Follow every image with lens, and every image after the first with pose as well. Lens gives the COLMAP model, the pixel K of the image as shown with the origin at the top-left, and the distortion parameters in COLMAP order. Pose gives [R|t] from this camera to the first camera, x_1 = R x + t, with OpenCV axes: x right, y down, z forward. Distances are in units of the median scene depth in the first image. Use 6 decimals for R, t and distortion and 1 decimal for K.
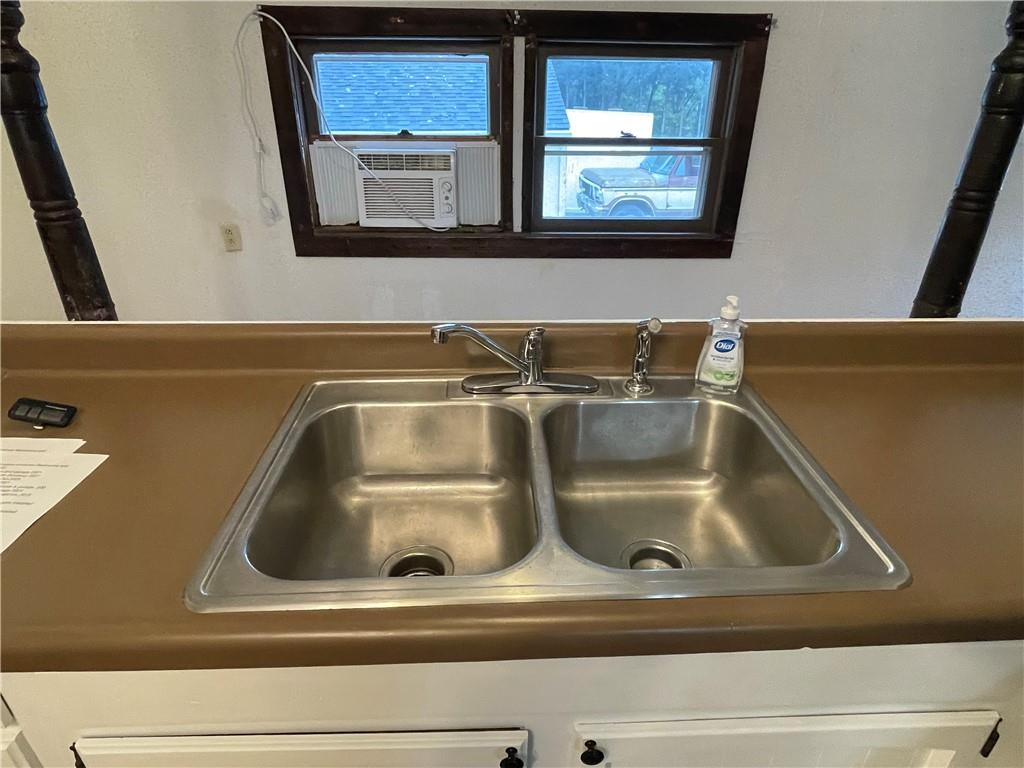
lens RADIAL K [[595.5, 0, 511.8], [0, 595.5, 384.1], [0, 0, 1]] dist [-0.000373, -0.005409]
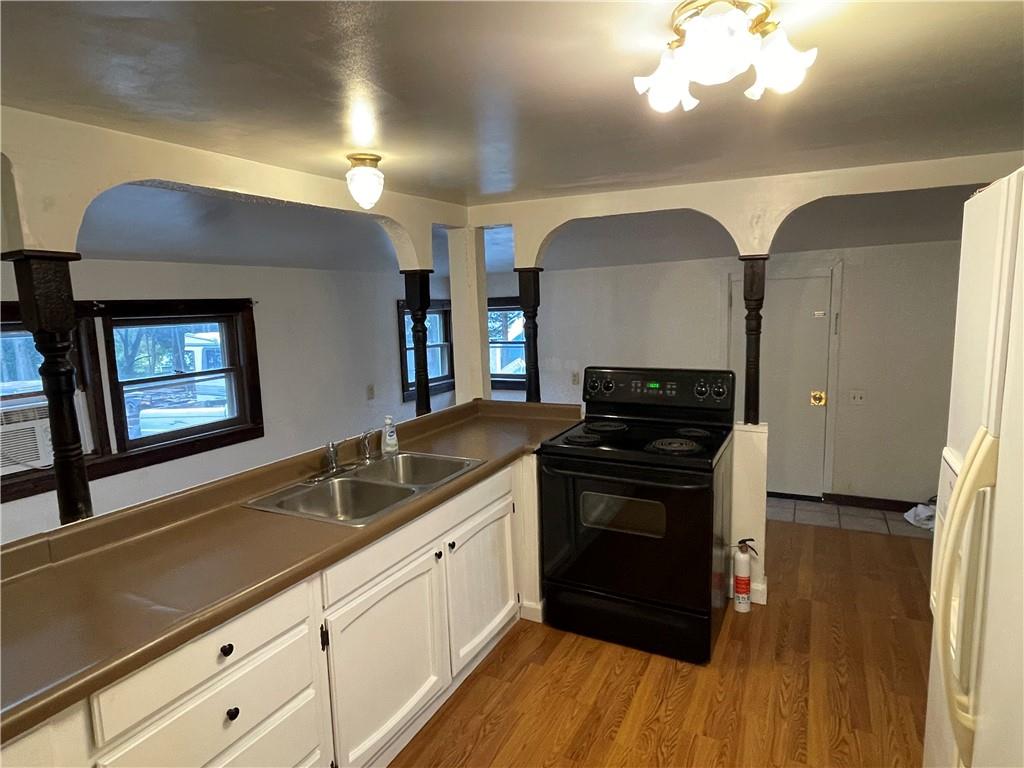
lens RADIAL K [[595.5, 0, 510.4], [0, 595.5, 382.8], [0, 0, 1]] dist [-0.000373, -0.005409]
pose [[0.504795, -0.144480, 0.851062, -0.607587], [0.423068, 0.900781, -0.098016, 0.081364], [-0.752459, 0.409536, 0.515835, -0.319748]]
